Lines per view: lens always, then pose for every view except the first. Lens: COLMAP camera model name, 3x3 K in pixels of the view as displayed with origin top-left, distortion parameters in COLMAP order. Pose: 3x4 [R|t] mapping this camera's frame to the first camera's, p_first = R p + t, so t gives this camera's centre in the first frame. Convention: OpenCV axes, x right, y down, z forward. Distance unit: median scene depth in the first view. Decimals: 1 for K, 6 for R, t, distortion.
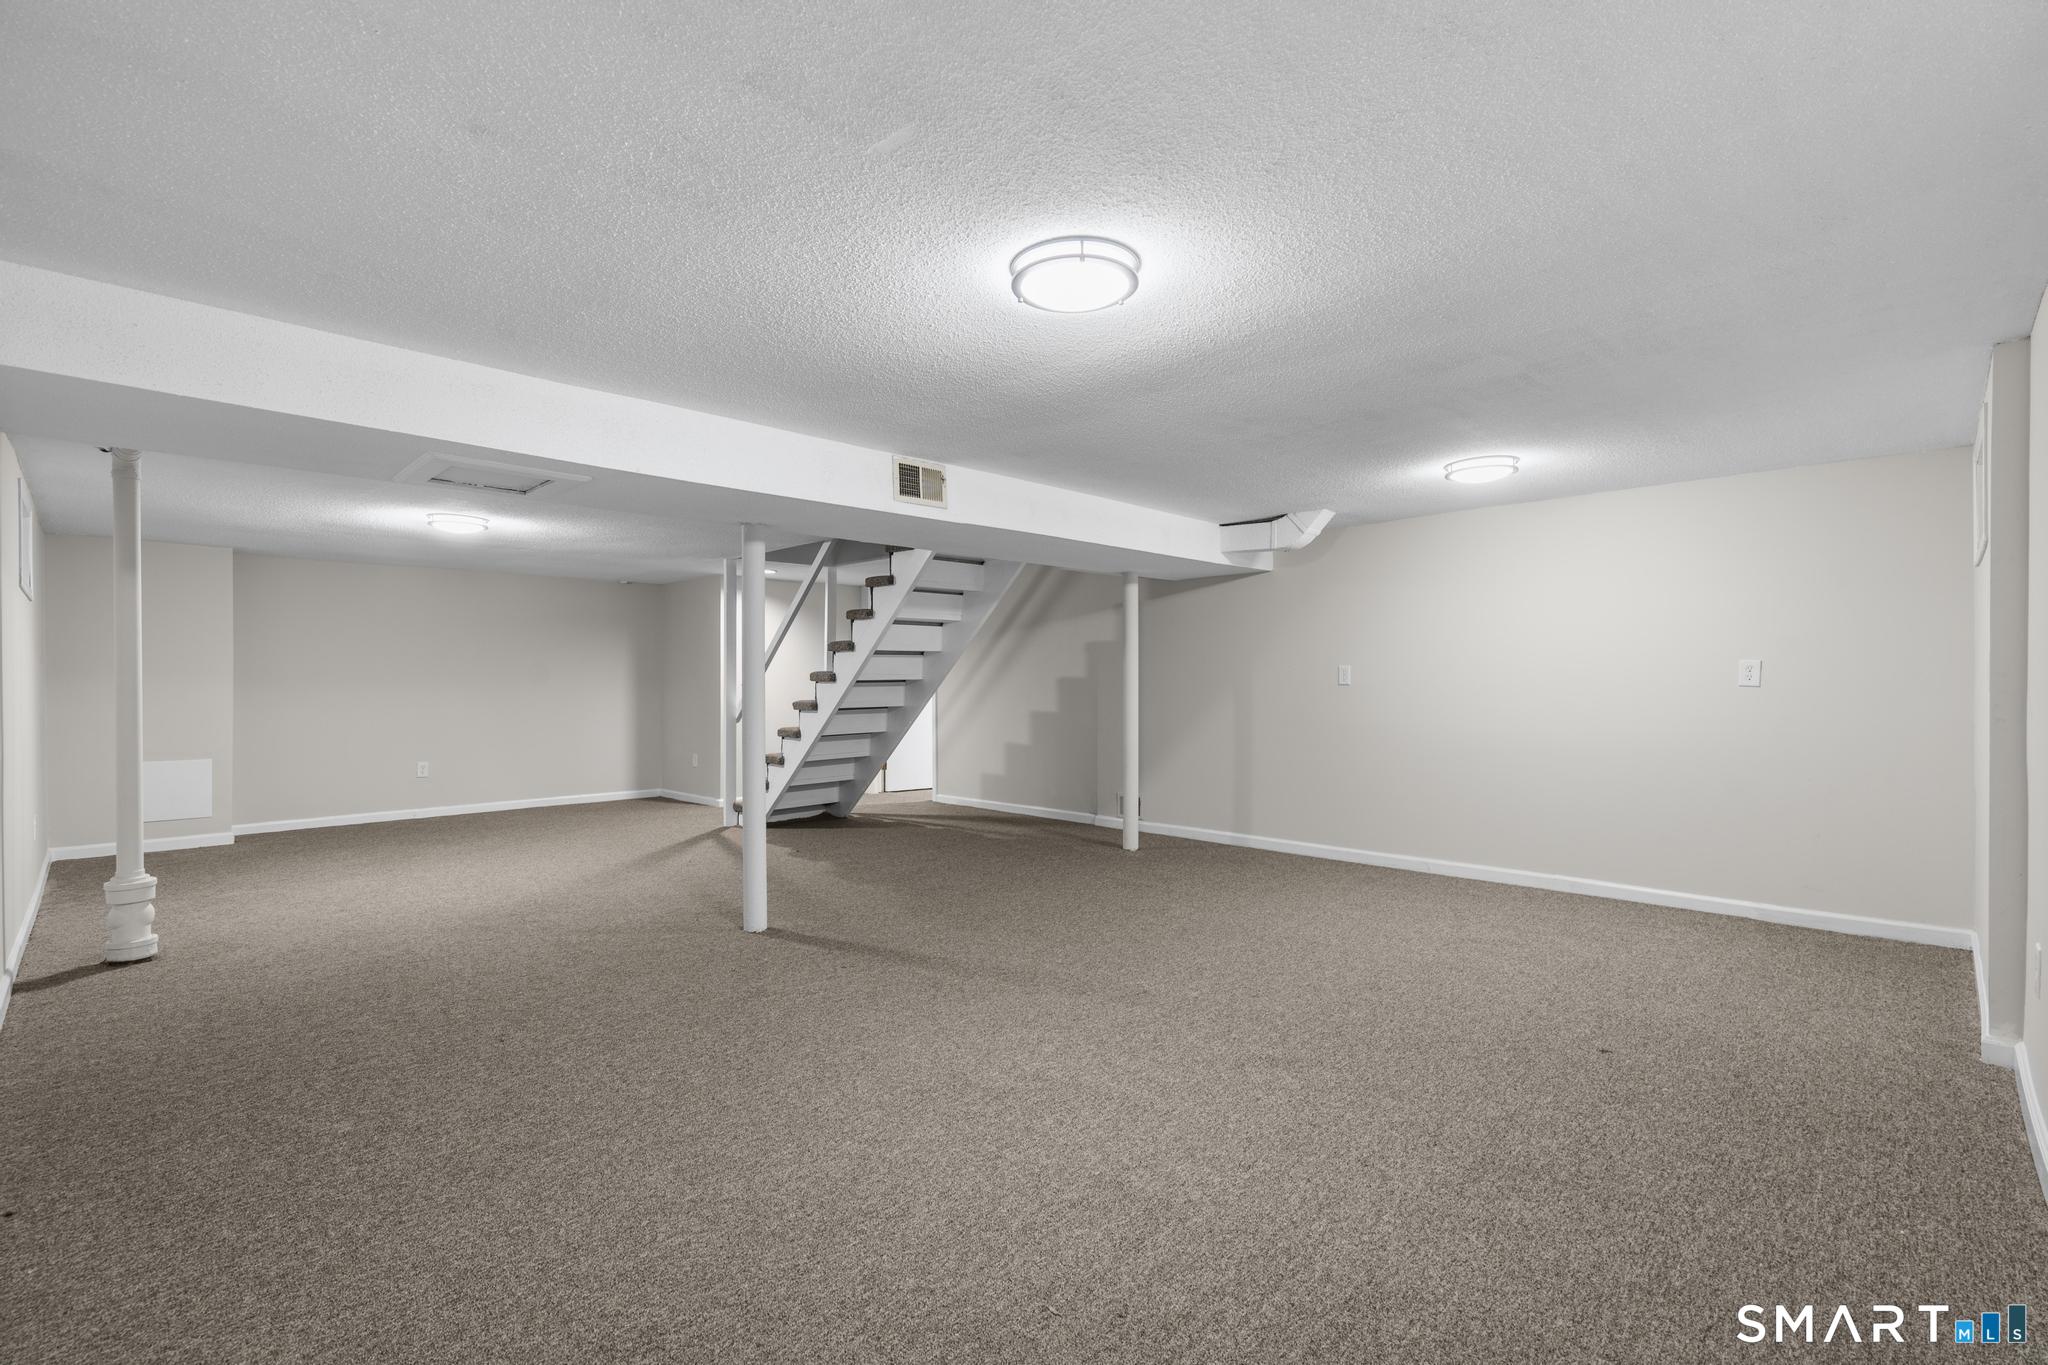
lens RADIAL K [[910.5, 0, 1019.3], [0, 910.5, 681.2], [0, 0, 1]] dist [-0.003697, 0.000983]
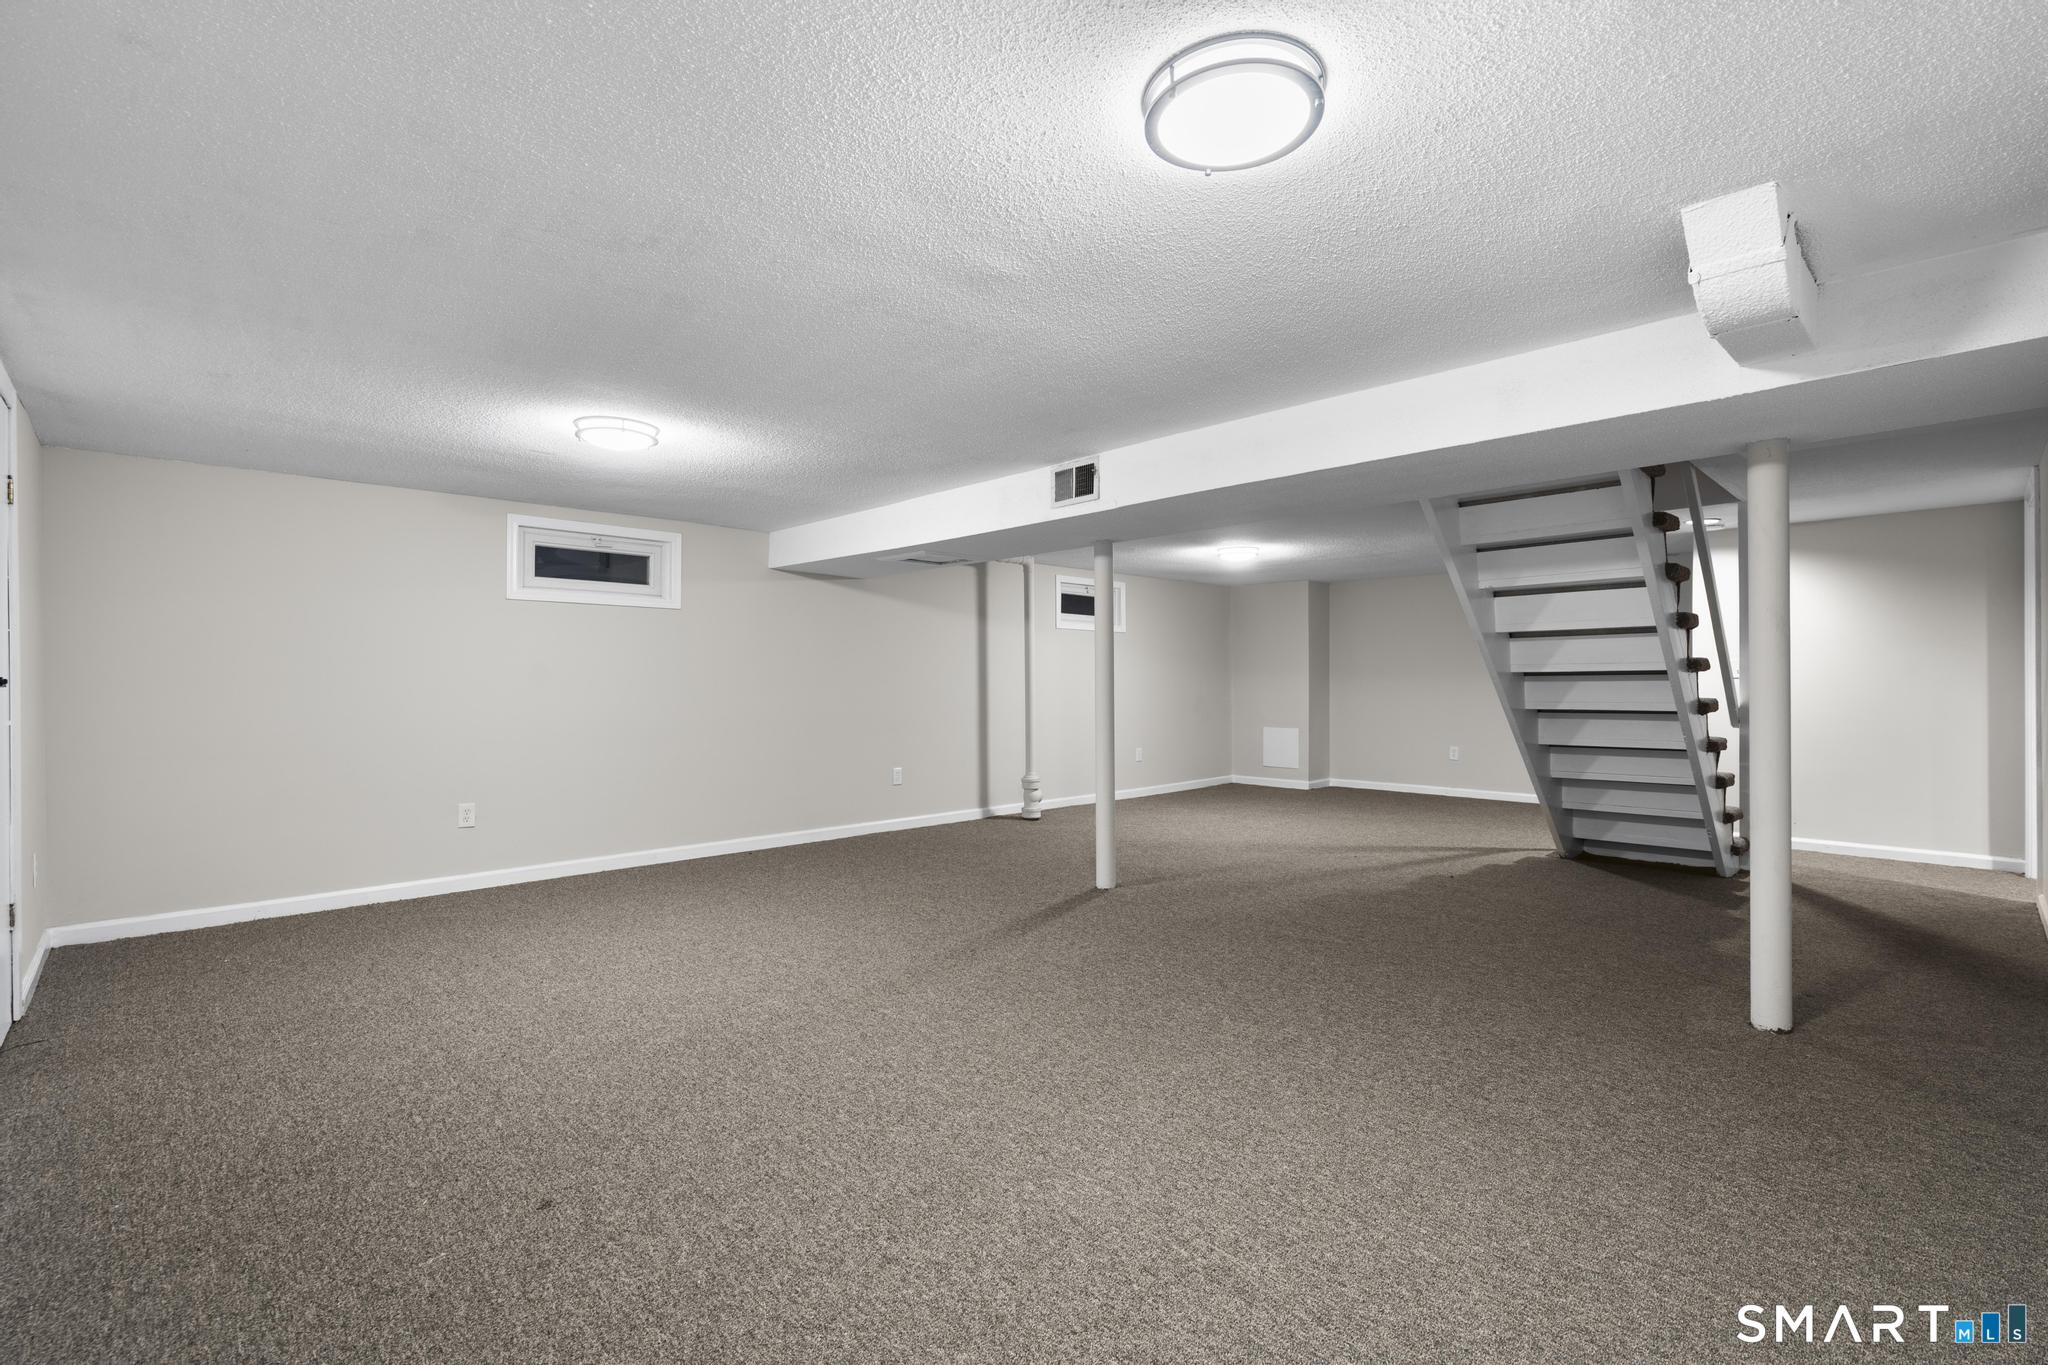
lens RADIAL K [[910.5, 0, 1019.0], [0, 910.5, 683.8], [0, 0, 1]] dist [-0.003697, 0.000983]
pose [[-0.020285, 0.007077, -0.999769, 1.195070], [0.004521, 0.999965, 0.006987, 0.003695], [0.999784, -0.004378, -0.020316, 1.237315]]
